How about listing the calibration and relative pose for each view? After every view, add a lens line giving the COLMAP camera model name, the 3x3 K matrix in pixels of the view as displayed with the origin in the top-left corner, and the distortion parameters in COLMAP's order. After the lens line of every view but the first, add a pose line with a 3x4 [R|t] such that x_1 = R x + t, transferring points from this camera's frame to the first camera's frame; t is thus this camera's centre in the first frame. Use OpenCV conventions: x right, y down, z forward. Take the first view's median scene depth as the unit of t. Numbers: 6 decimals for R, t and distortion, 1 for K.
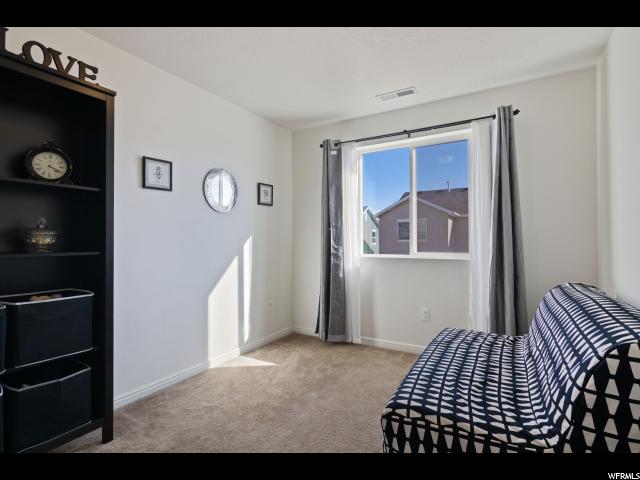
lens RADIAL K [[321.2, 0, 319.1], [0, 321.2, 237.3], [0, 0, 1]] dist [-0.001844, -0.001050]
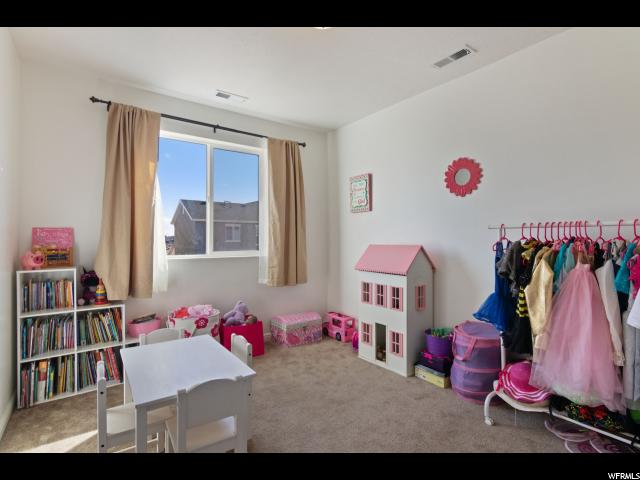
lens RADIAL K [[321.2, 0, 319.1], [0, 321.2, 237.3], [0, 0, 1]] dist [-0.001844, -0.001050]
pose [[0.414103, 0.011280, 0.910160, -0.483754], [-0.011507, 0.999908, -0.007157, 0.004136], [-0.910158, -0.007510, 0.414194, 0.271618]]
